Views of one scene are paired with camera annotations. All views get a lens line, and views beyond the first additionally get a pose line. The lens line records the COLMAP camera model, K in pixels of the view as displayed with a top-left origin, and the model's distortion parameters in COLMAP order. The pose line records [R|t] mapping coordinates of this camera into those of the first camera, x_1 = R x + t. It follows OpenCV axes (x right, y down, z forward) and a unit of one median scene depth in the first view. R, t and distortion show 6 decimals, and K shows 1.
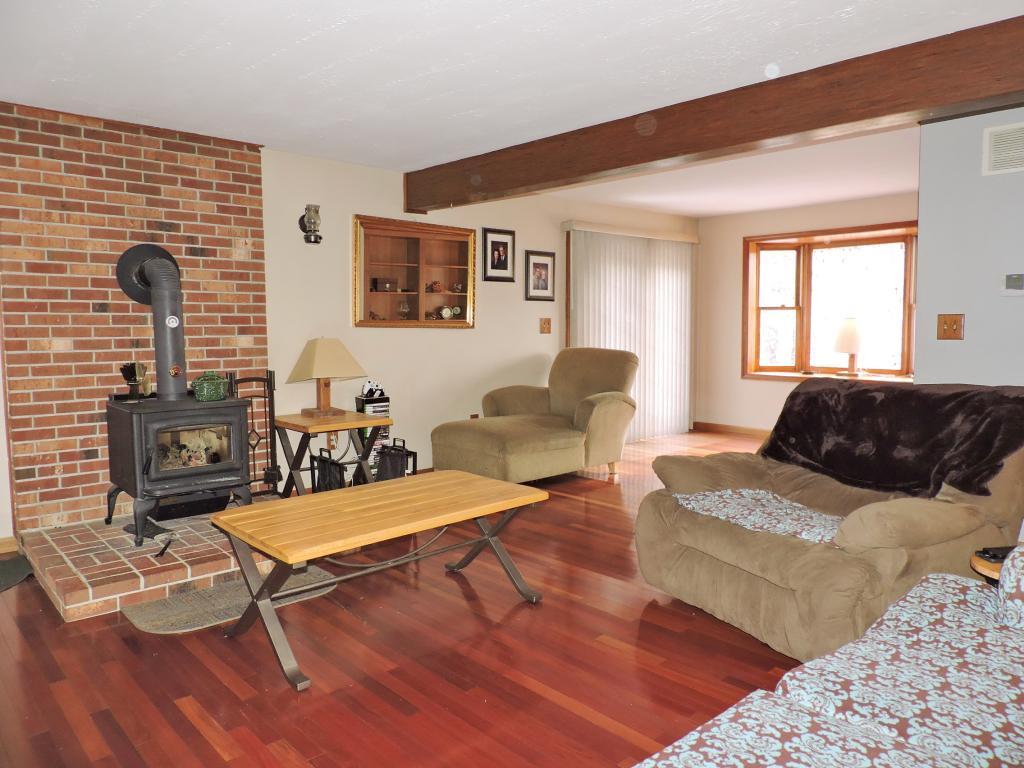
lens RADIAL K [[725.3, 0, 511.5], [0, 725.3, 383.2], [0, 0, 1]] dist [-0.029416, 0.014628]
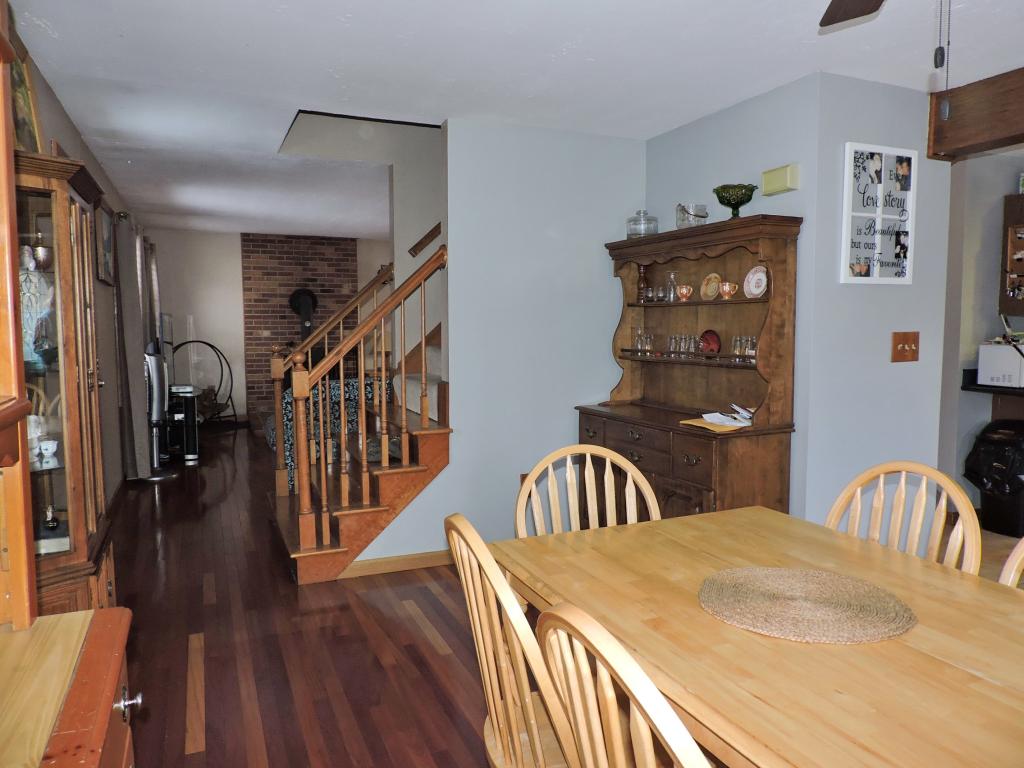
lens RADIAL K [[725.3, 0, 512.8], [0, 725.3, 385.0], [0, 0, 1]] dist [-0.029416, 0.014628]
pose [[0.942906, 0.026810, -0.331978, 0.875043], [-0.027625, 0.999616, 0.002263, 0.082940], [0.331911, 0.007037, 0.943285, -0.909288]]
